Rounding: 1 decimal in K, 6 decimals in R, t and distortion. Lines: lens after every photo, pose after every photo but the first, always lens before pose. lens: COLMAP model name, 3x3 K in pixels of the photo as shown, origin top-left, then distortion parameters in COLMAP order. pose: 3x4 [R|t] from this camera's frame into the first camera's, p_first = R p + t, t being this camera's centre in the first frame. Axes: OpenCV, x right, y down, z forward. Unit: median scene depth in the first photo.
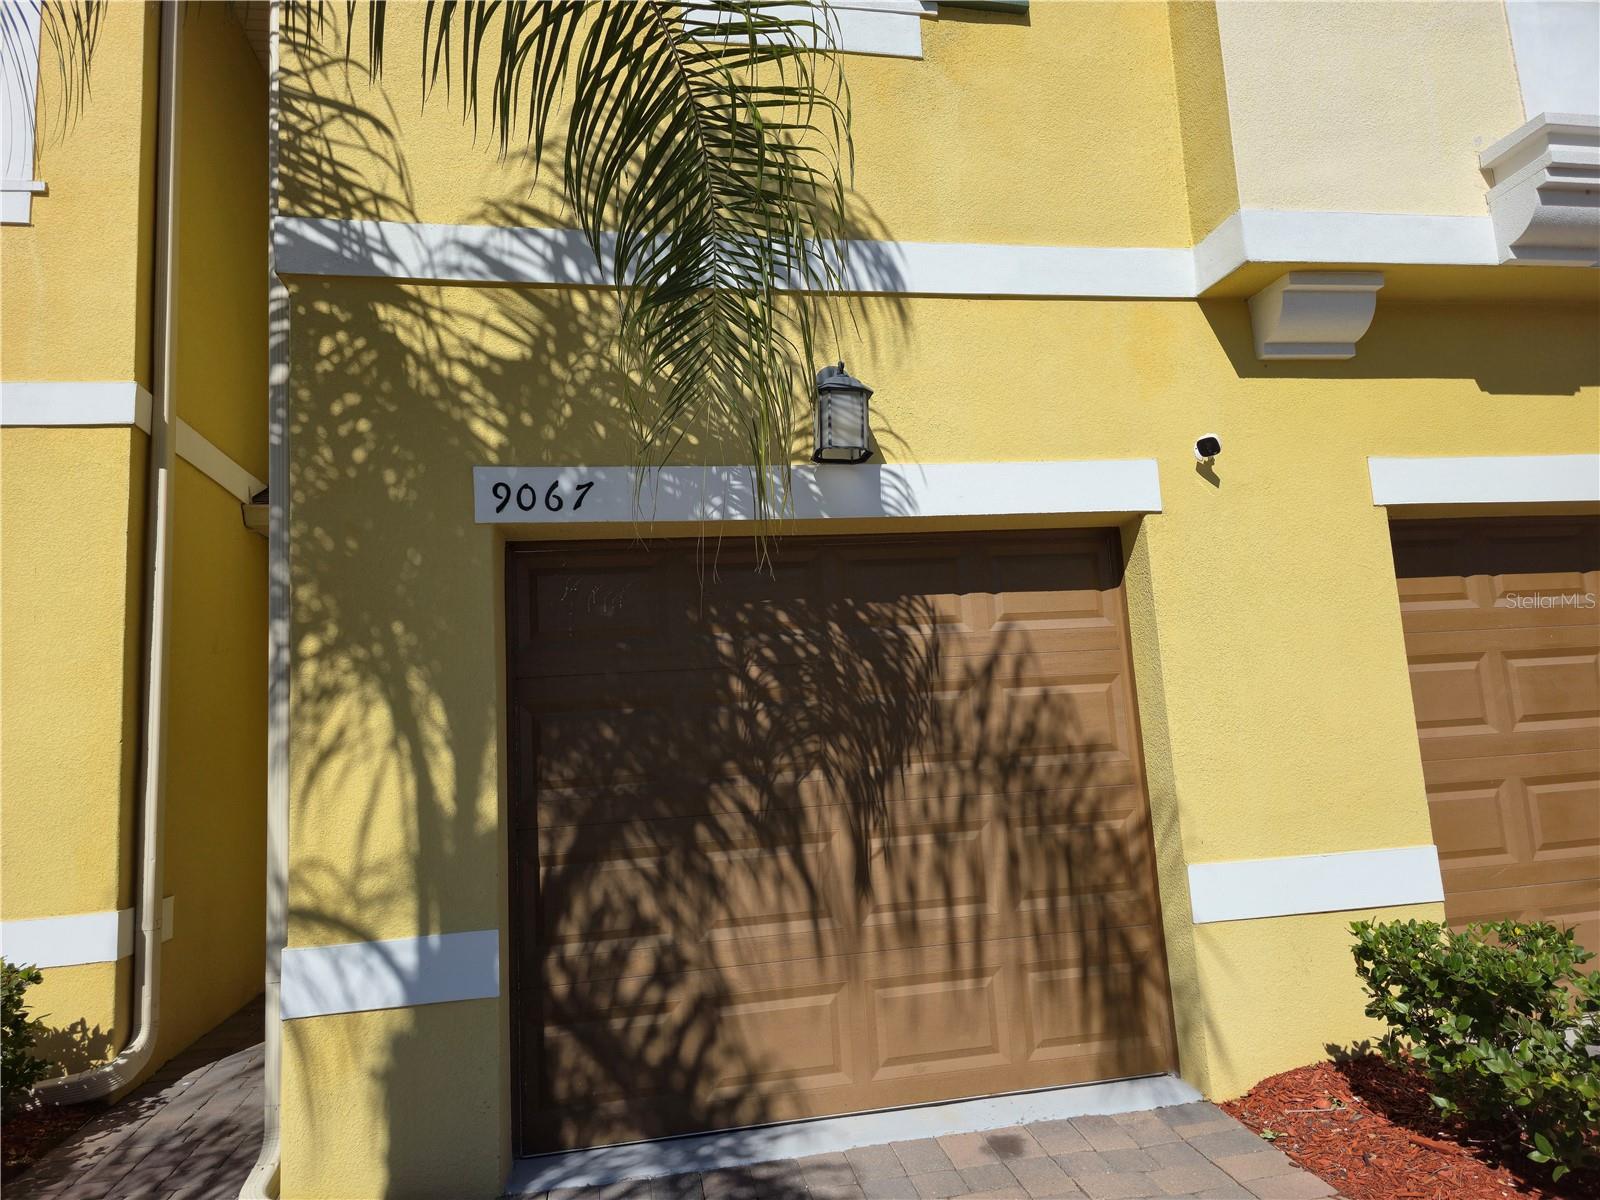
lens RADIAL K [[1056.3, 0, 788.6], [0, 1056.3, 586.9], [0, 0, 1]] dist [0.066102, -0.061634]
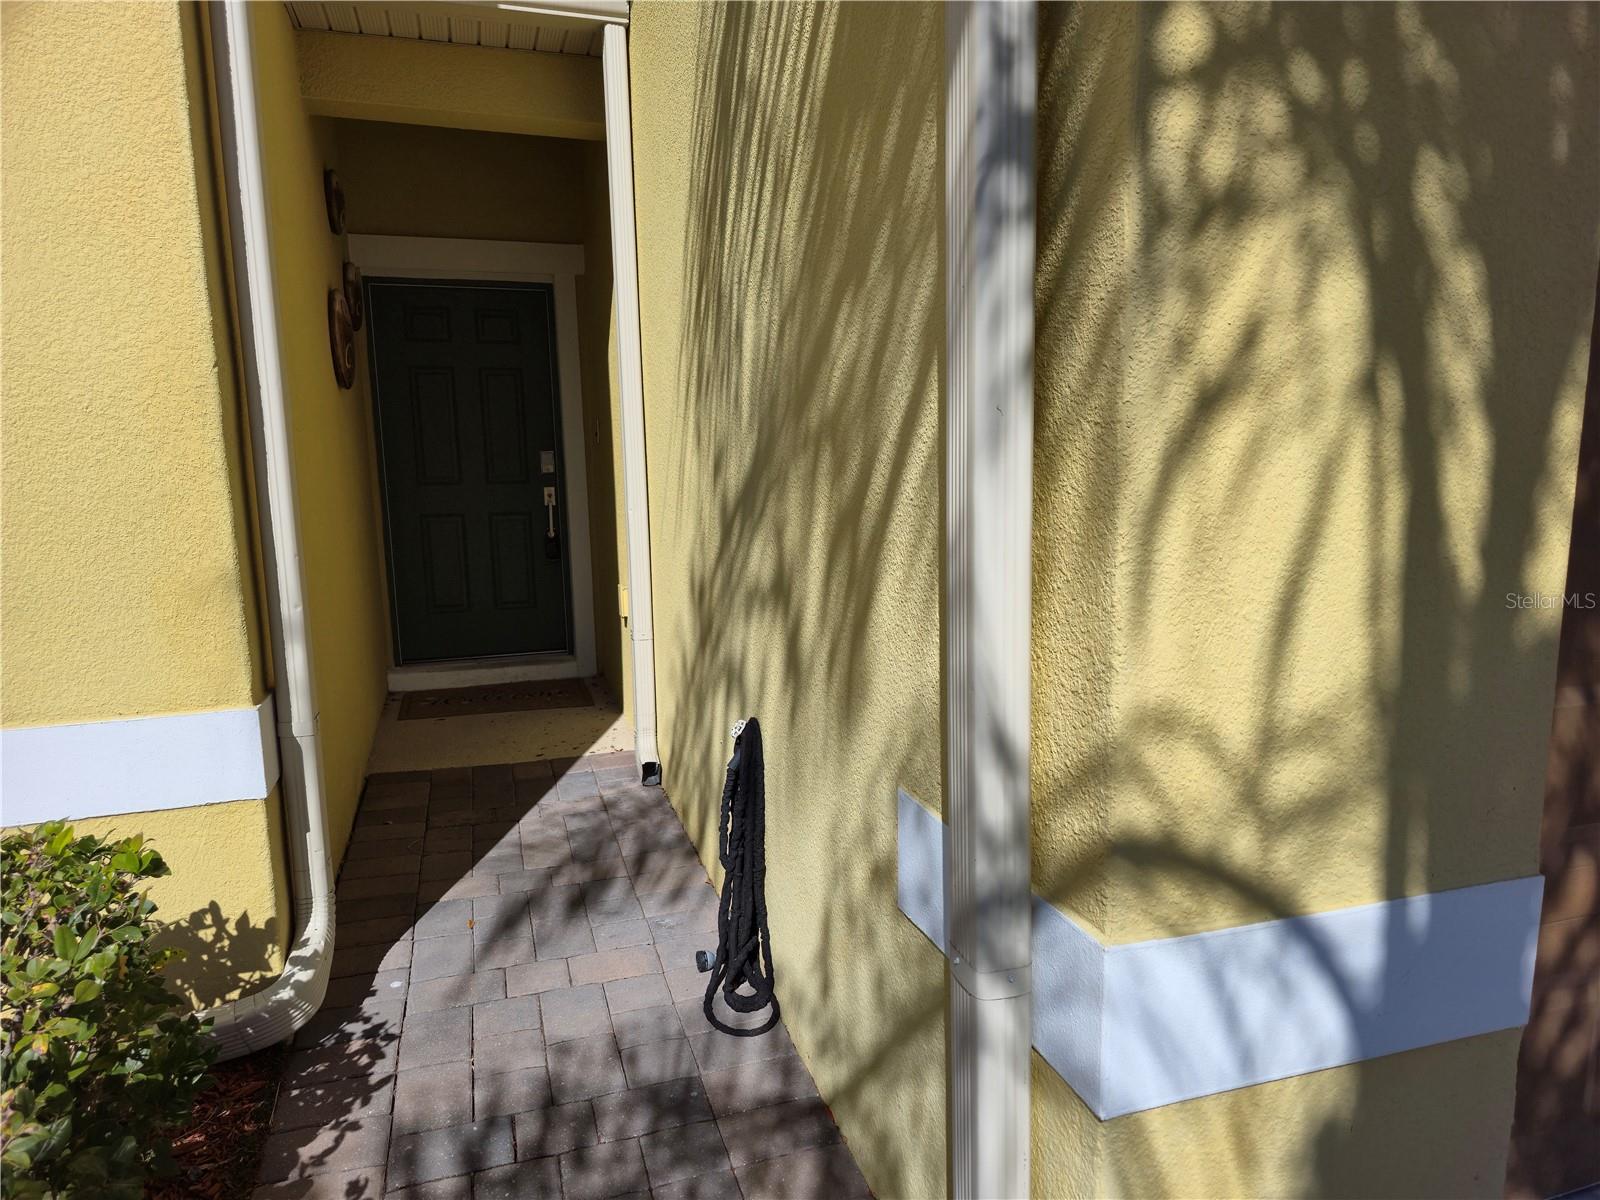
lens RADIAL K [[1056.3, 0, 786.9], [0, 1056.3, 613.2], [0, 0, 1]] dist [0.066102, -0.061634]
pose [[0.990466, 0.026260, 0.135231, -0.547429], [-0.065517, 0.953329, 0.294740, 0.117446], [-0.121179, -0.300790, 0.945960, 0.622374]]
